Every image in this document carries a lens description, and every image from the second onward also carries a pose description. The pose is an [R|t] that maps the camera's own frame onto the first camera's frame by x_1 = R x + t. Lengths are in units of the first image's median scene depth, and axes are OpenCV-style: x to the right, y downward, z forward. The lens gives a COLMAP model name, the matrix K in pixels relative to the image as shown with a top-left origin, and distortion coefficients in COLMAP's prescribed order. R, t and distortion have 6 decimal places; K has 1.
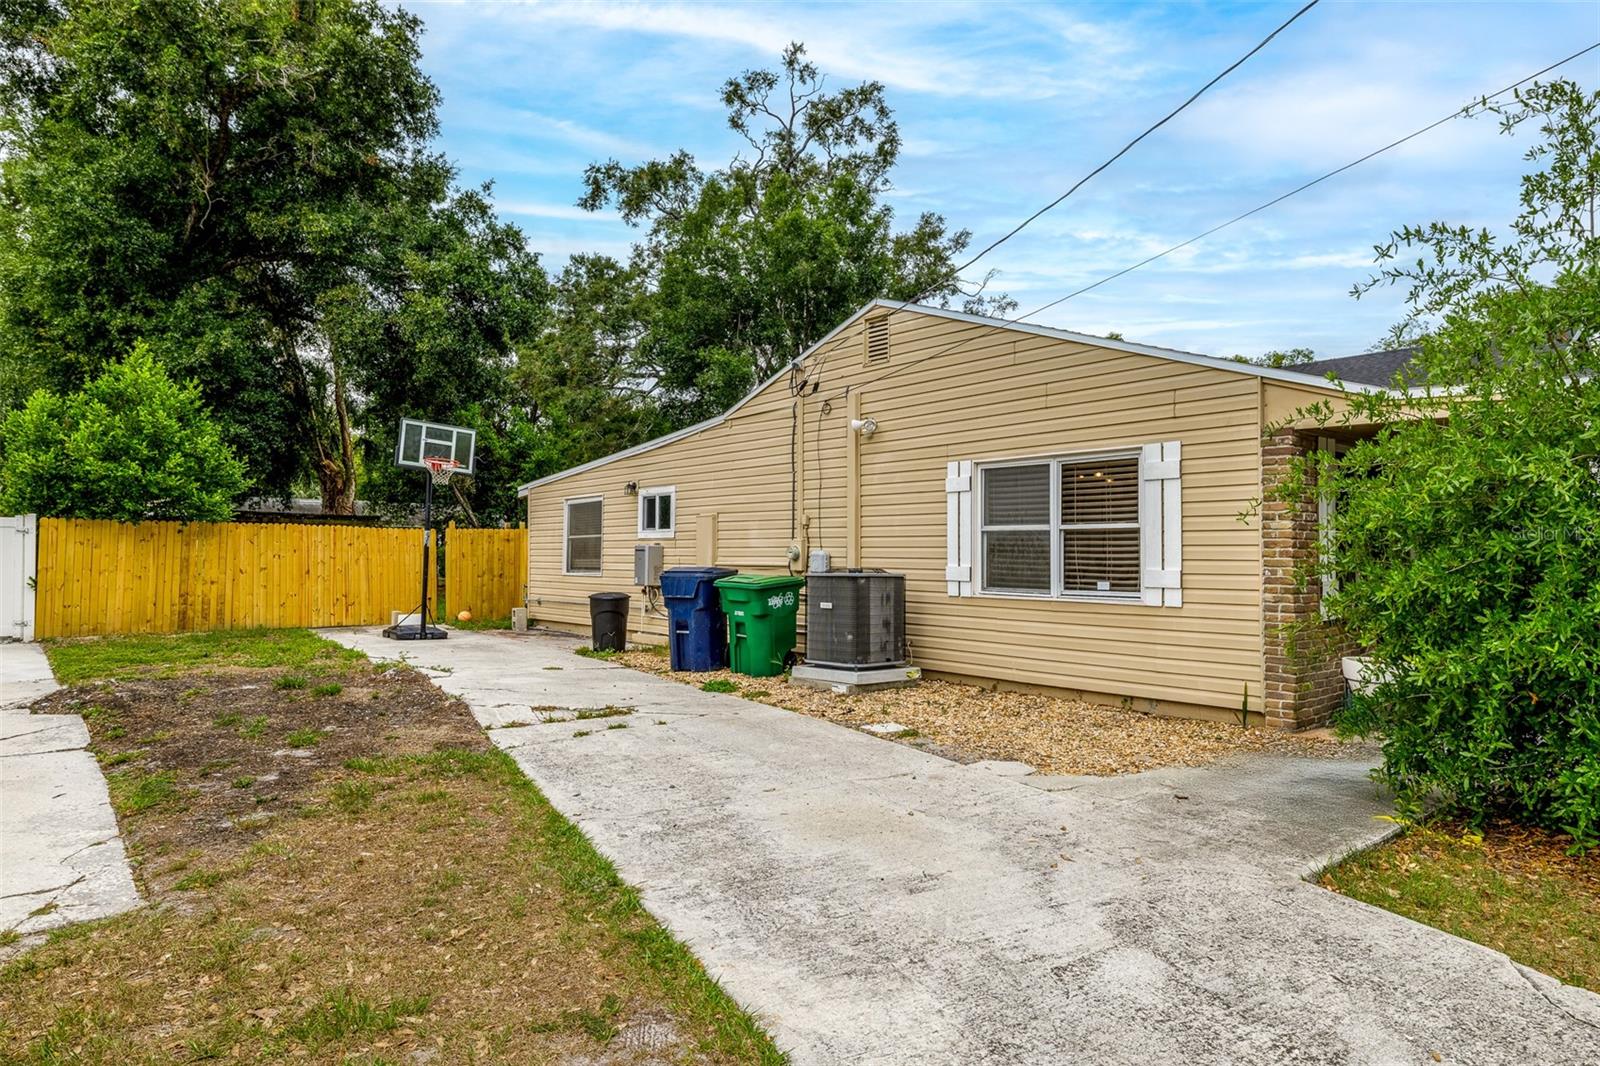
lens RADIAL K [[893.7, 0, 800.0], [0, 893.7, 531.7], [0, 0, 1]] dist [0.002777, -0.000278]
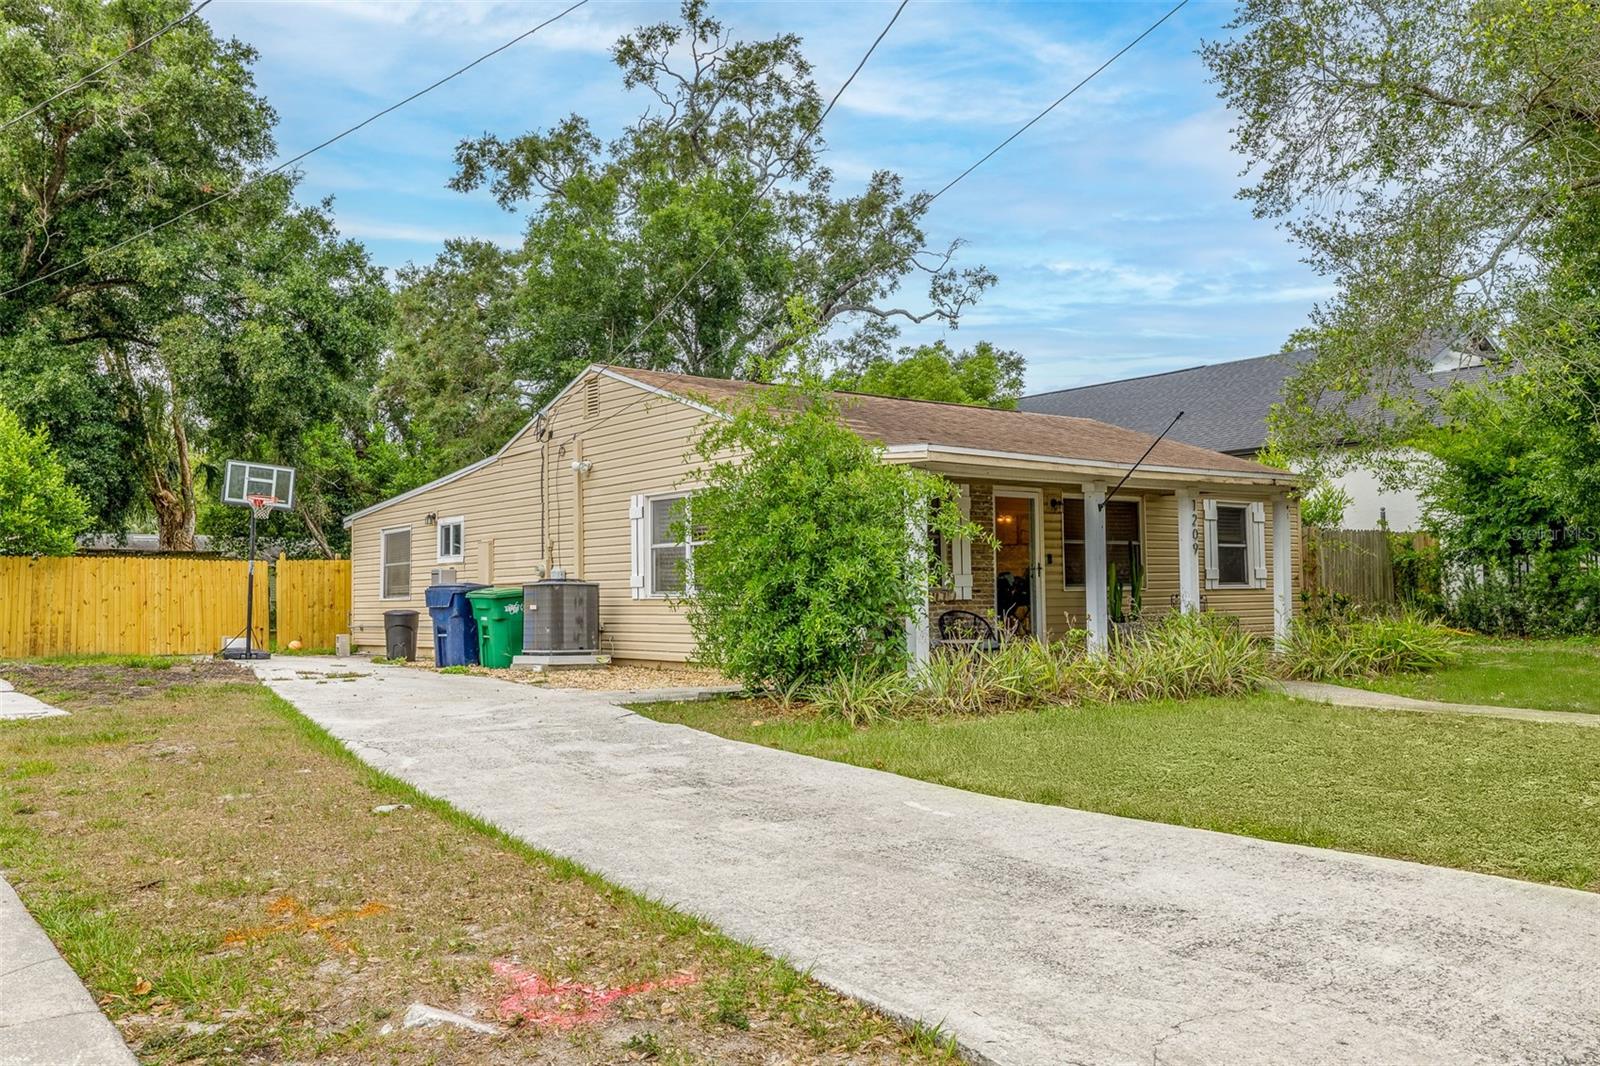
lens RADIAL K [[1337.0, 0, 800.0], [0, 1337.0, 533.0], [0, 0, 1]] dist [-0.005082, 0.009065]
pose [[0.998861, -0.018270, -0.044075, 0.227792], [0.017013, 0.999442, -0.028737, 0.016465], [0.044576, 0.027955, 0.998615, -0.422659]]
